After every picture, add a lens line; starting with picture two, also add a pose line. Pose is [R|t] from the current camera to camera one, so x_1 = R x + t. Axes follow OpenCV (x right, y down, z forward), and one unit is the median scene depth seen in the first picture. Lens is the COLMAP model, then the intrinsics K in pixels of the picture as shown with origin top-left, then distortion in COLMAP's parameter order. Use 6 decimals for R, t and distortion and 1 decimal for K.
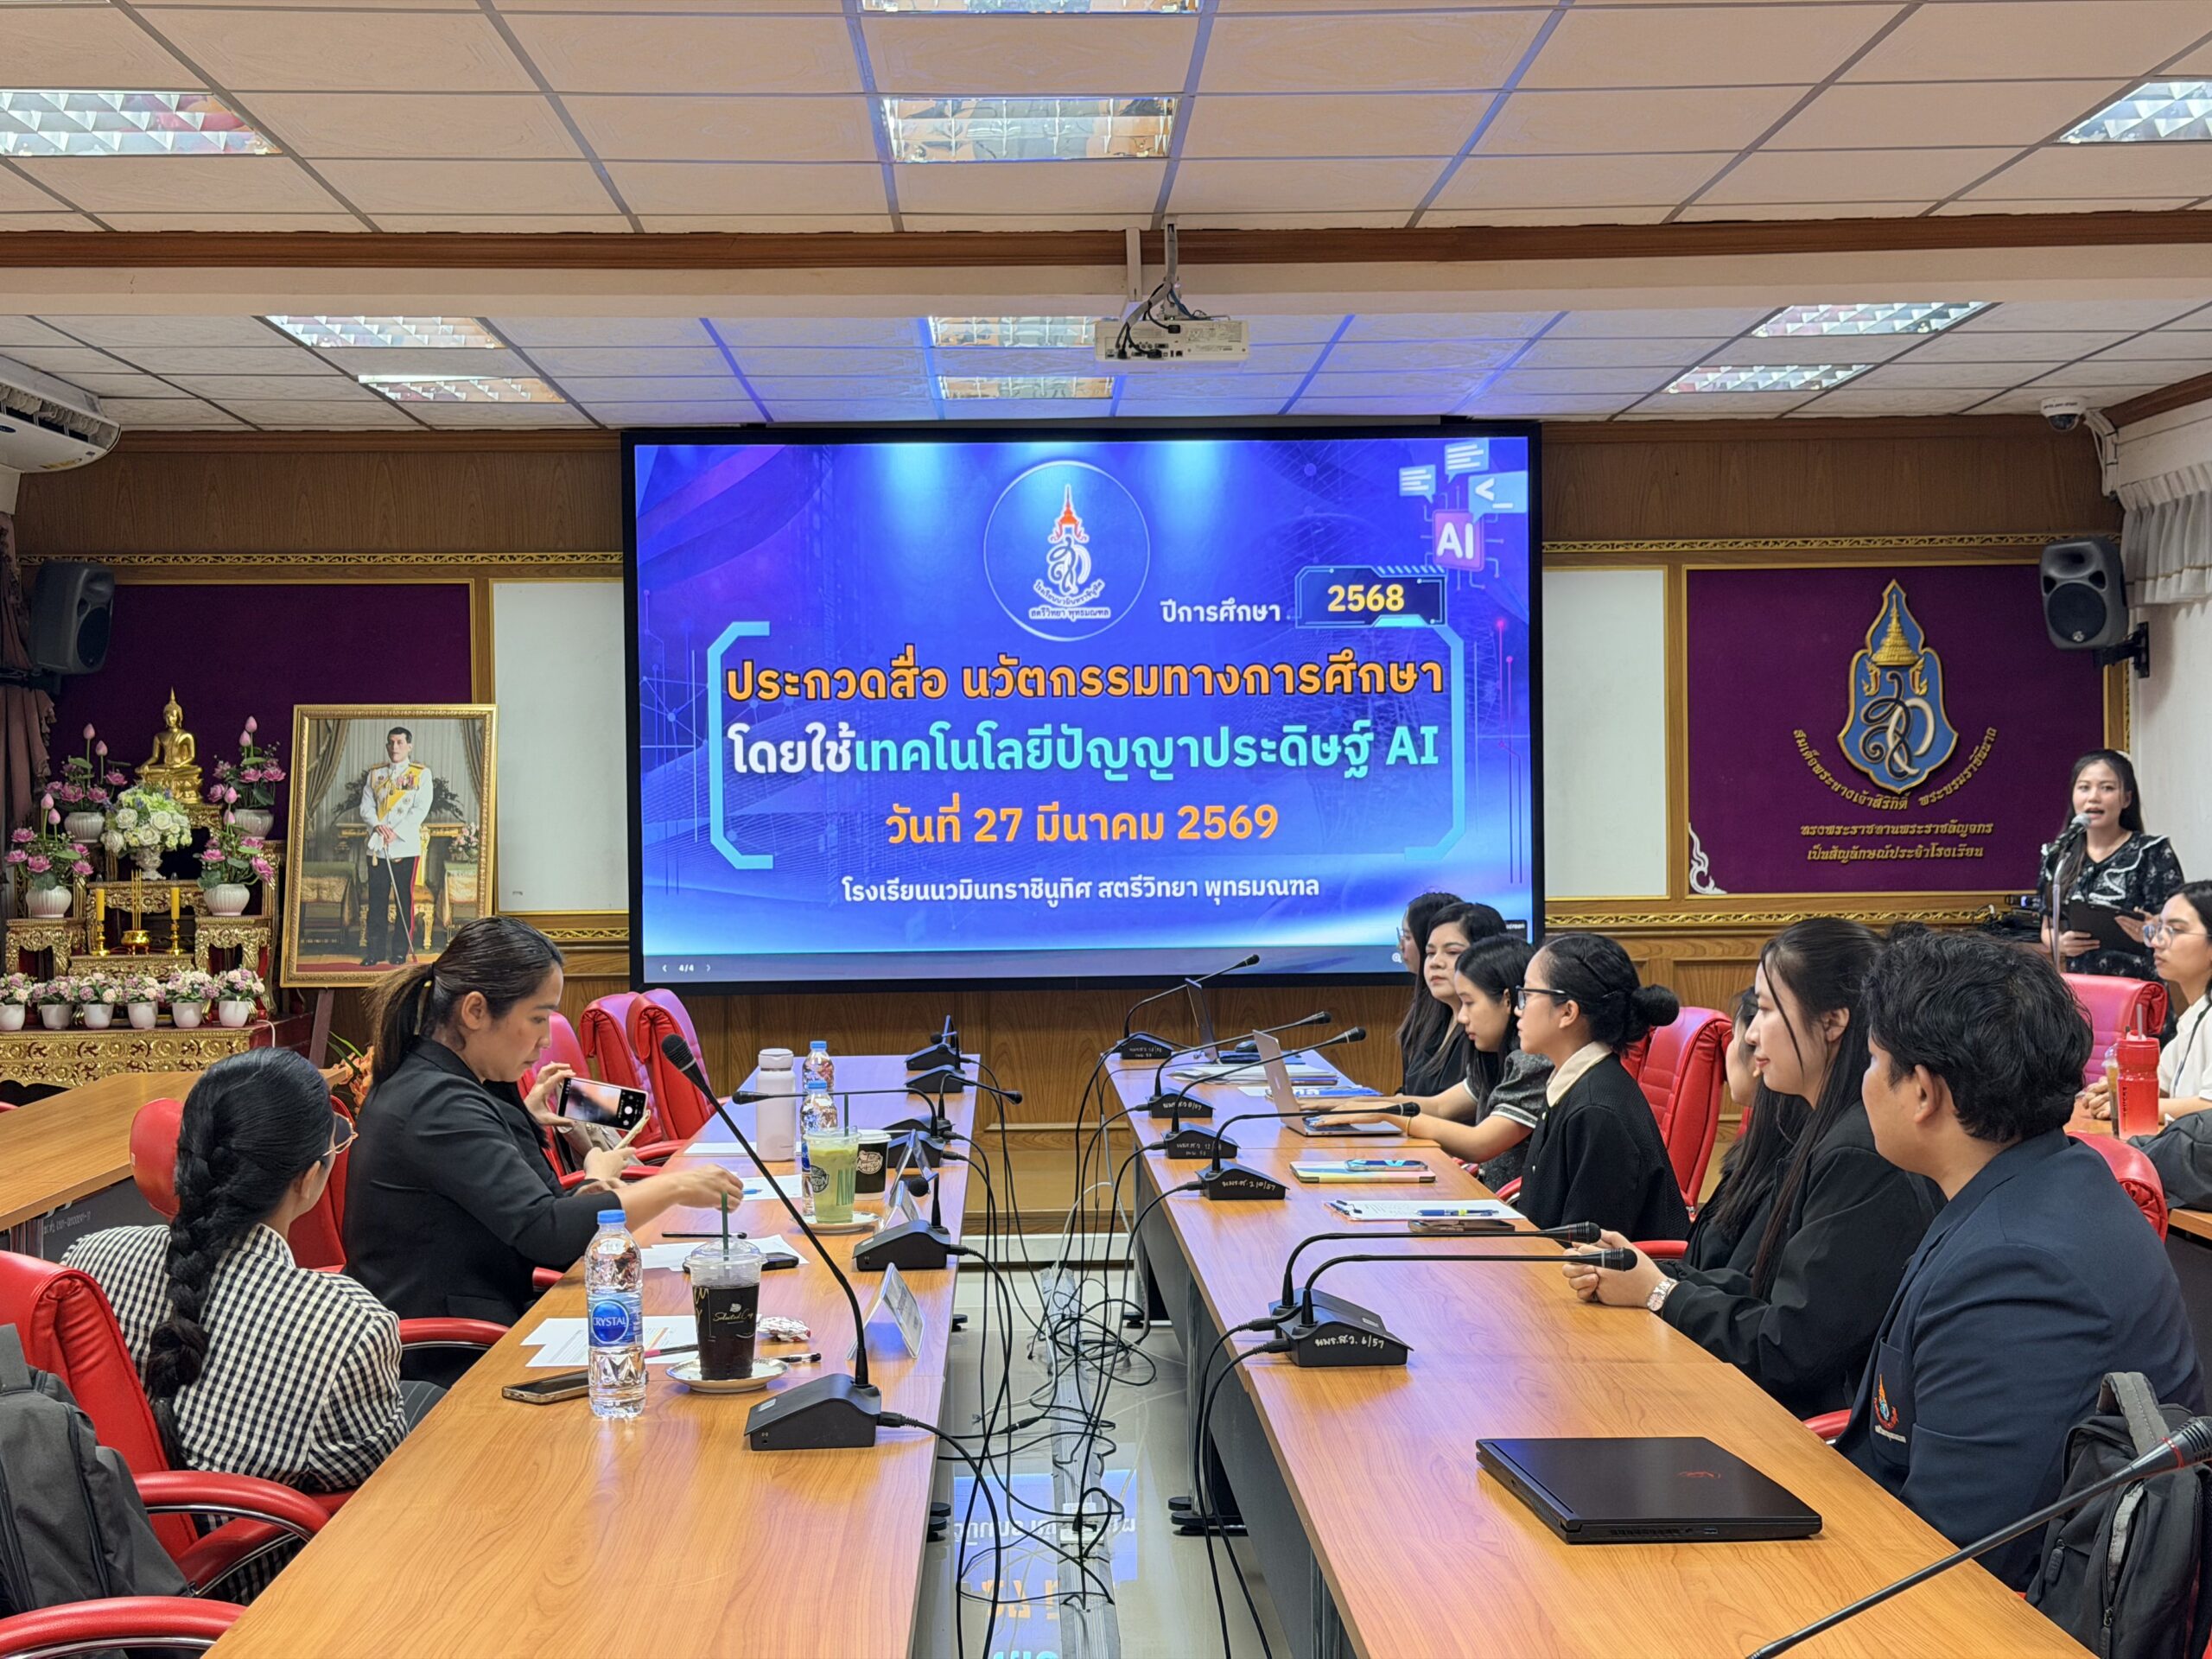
lens RADIAL K [[3088.0, 0, 1110.1], [0, 3088.0, 838.9], [0, 0, 1]] dist [0.124857, 0.000000]
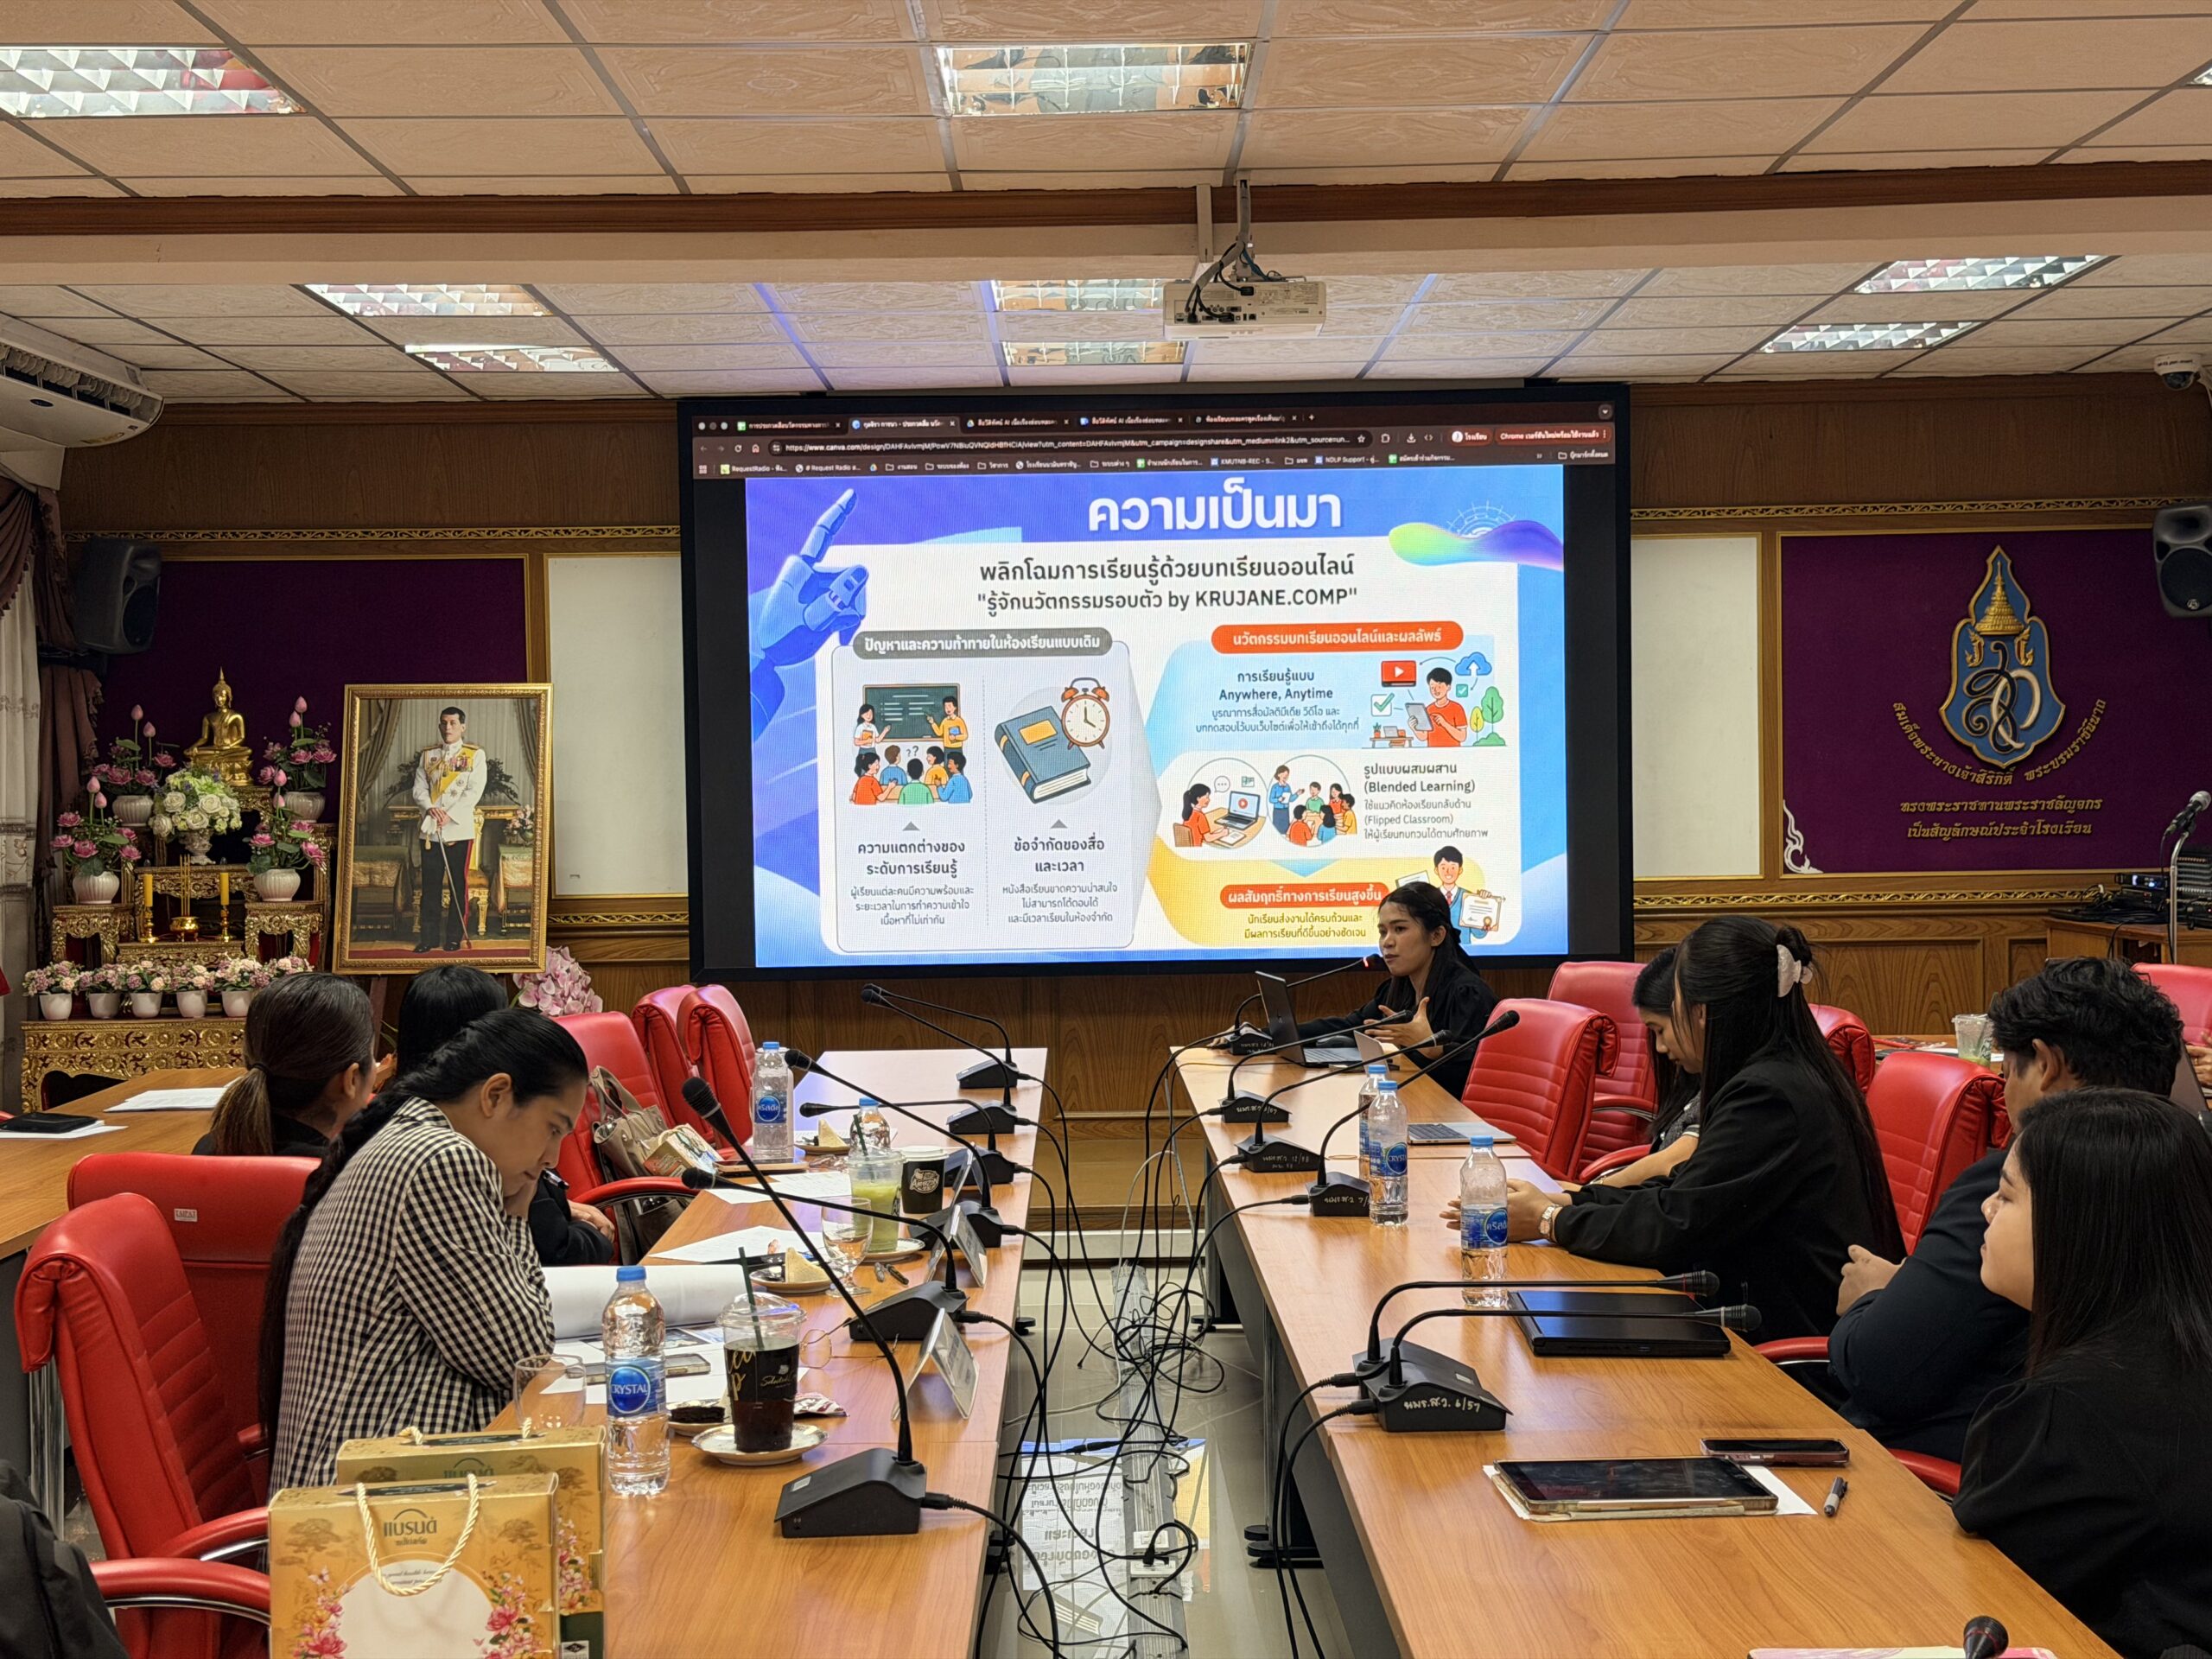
lens RADIAL K [[3088.0, 0, 1119.4], [0, 3088.0, 845.4], [0, 0, 1]] dist [0.124857, 0.000000]
pose [[0.999765, -0.003202, -0.021452, 0.000875], [0.003505, 0.999895, 0.014068, -0.005415], [0.021405, -0.014140, 0.999671, 0.030698]]
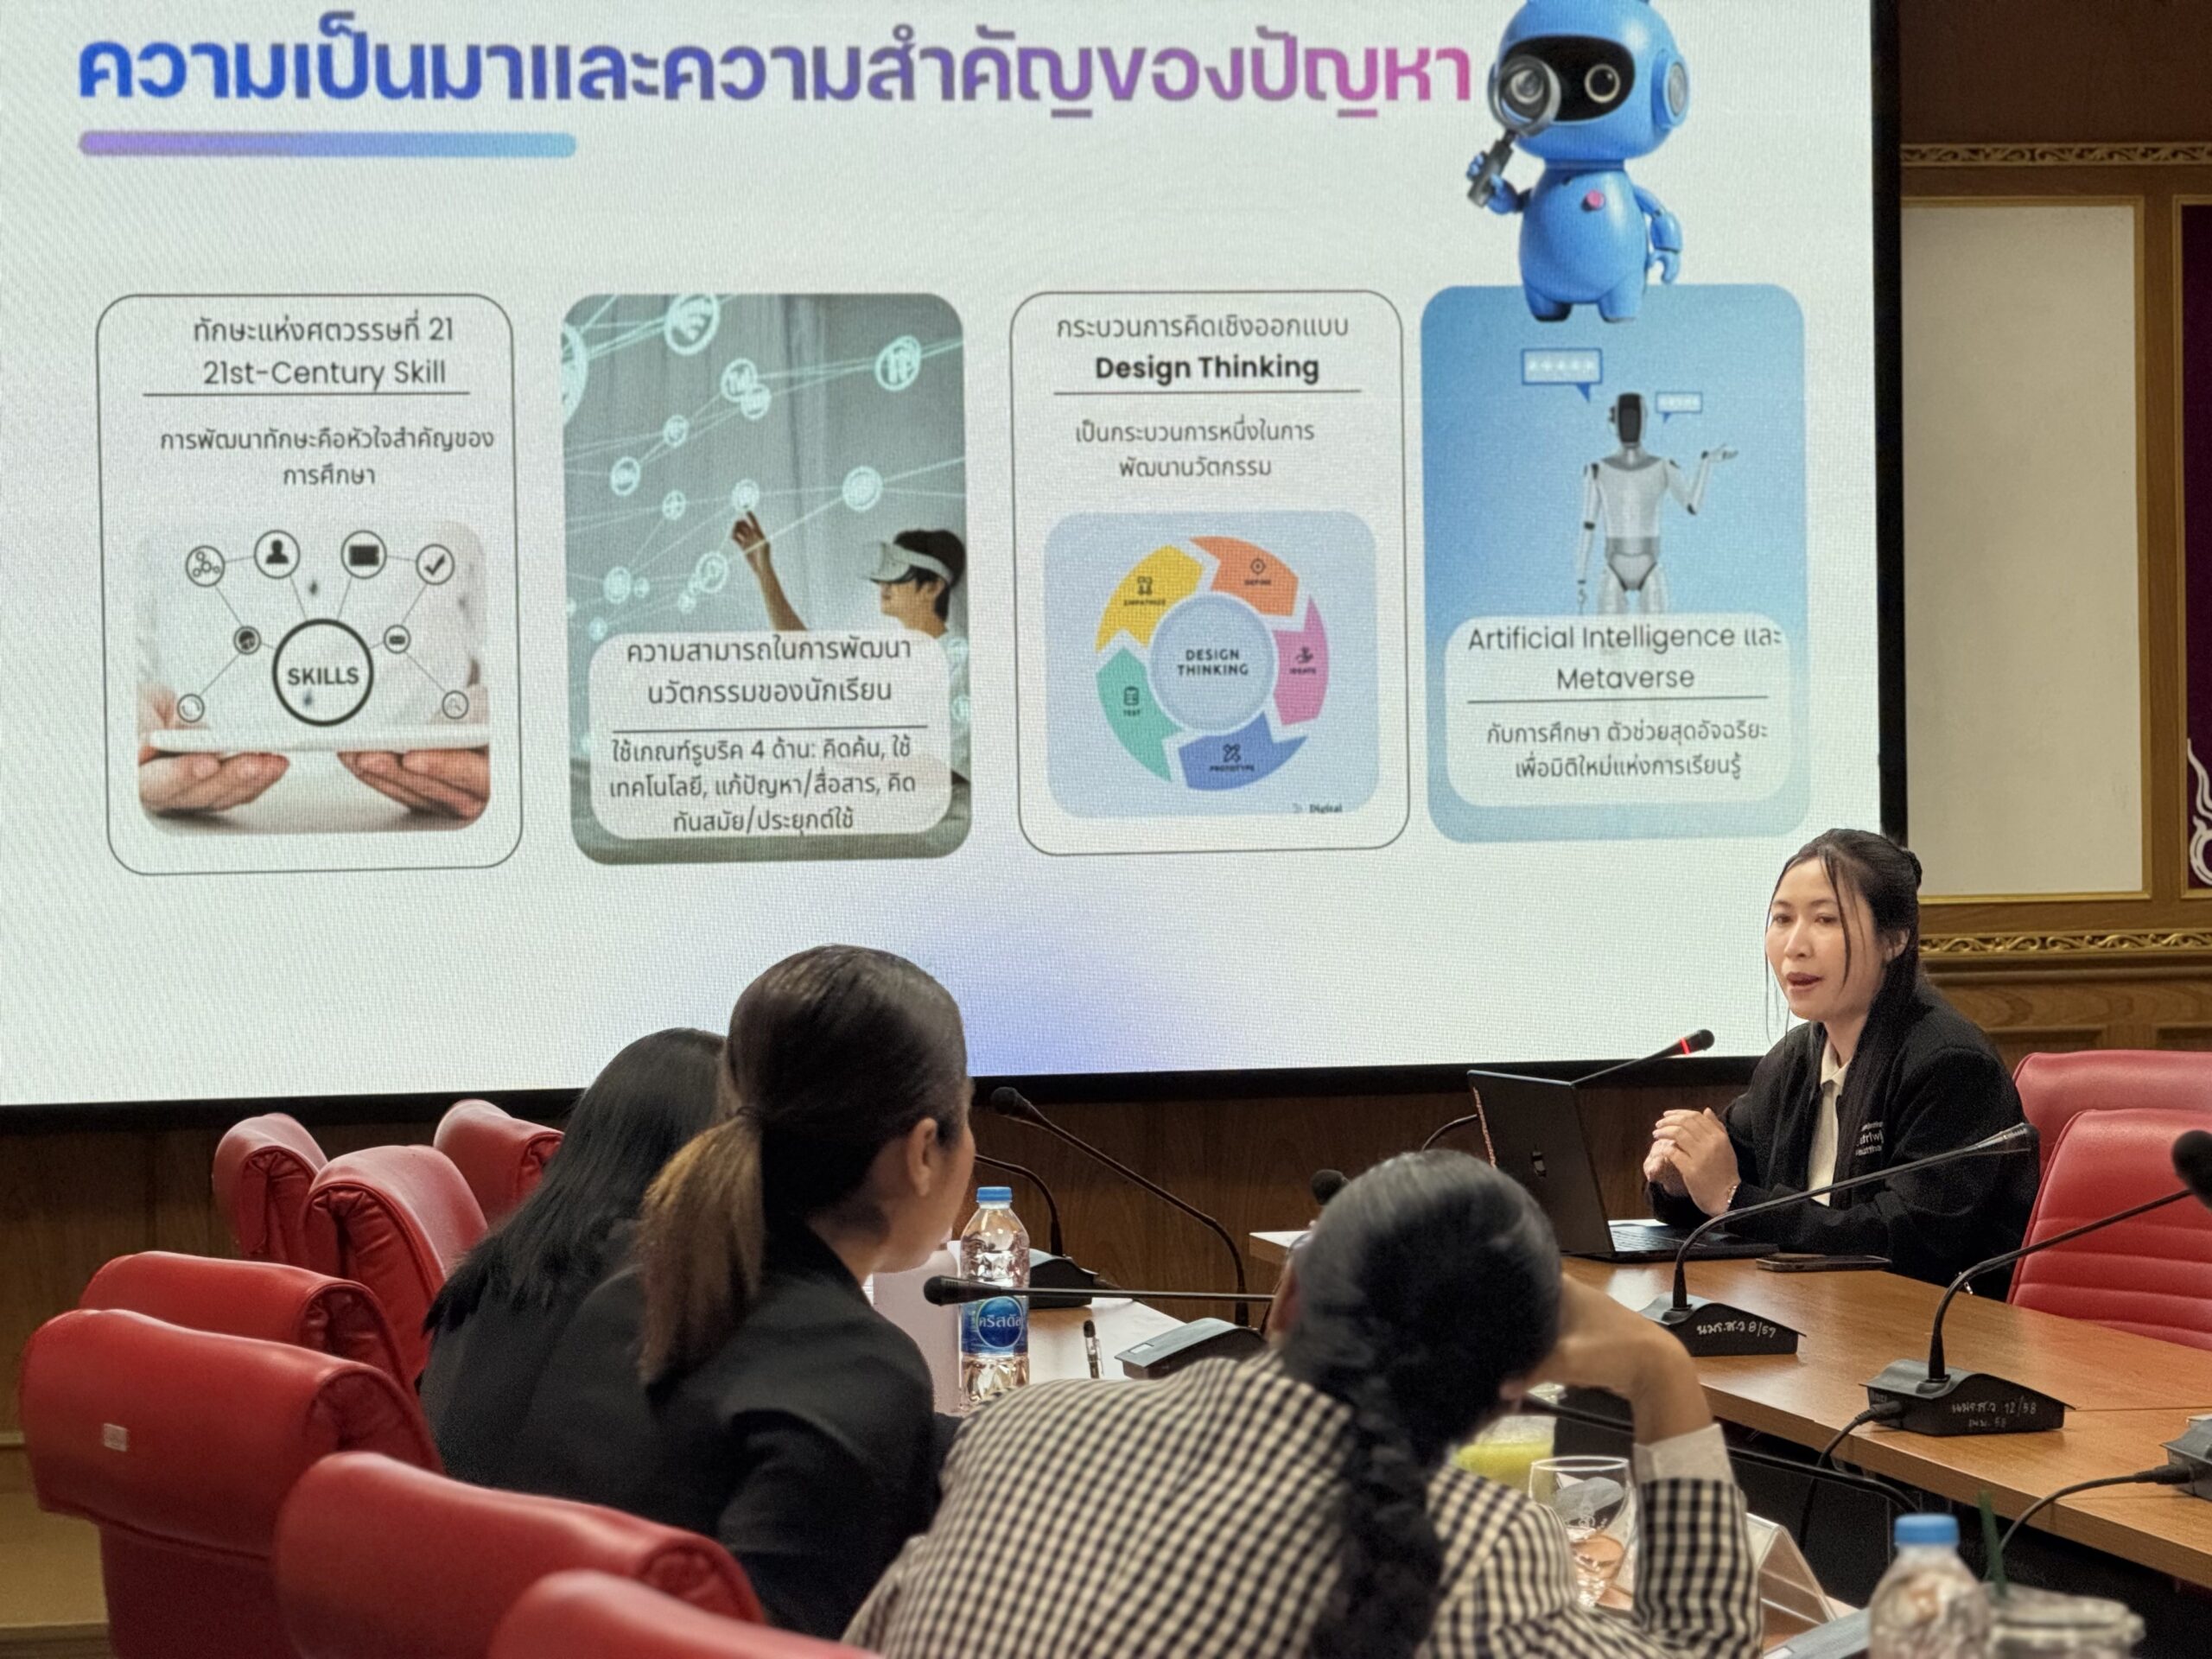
lens RADIAL K [[6713.1, 0, 1100.8], [0, 6713.1, 833.7], [0, 0, 1]] dist [0.118290, 0.000000]
pose [[0.987125, -0.008102, 0.159744, -0.146157], [0.007432, 0.999961, 0.004792, 0.003408], [-0.159777, -0.003543, 0.987147, 0.006334]]
